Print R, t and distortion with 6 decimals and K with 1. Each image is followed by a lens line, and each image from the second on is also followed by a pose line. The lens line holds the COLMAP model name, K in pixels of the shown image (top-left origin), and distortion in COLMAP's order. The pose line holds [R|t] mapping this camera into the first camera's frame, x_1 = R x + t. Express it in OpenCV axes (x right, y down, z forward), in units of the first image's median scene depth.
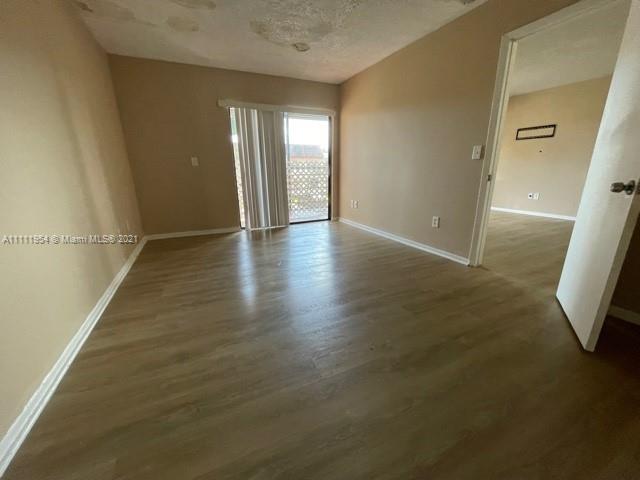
lens RADIAL K [[257.1, 0, 320.4], [0, 257.1, 239.2], [0, 0, 1]] dist [-0.002987, -0.000171]
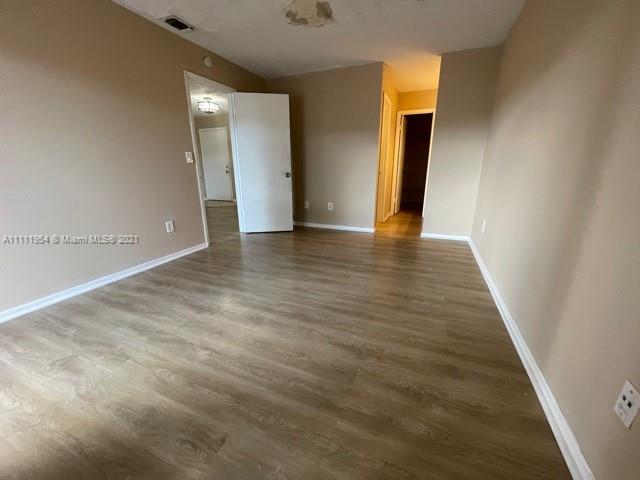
lens RADIAL K [[257.1, 0, 320.2], [0, 257.1, 239.5], [0, 0, 1]] dist [-0.002987, -0.000171]
pose [[-0.653756, -0.191693, 0.732022, -0.741304], [0.219341, 0.877844, 0.425769, -0.364929], [-0.724218, 0.438912, -0.531850, 1.319157]]
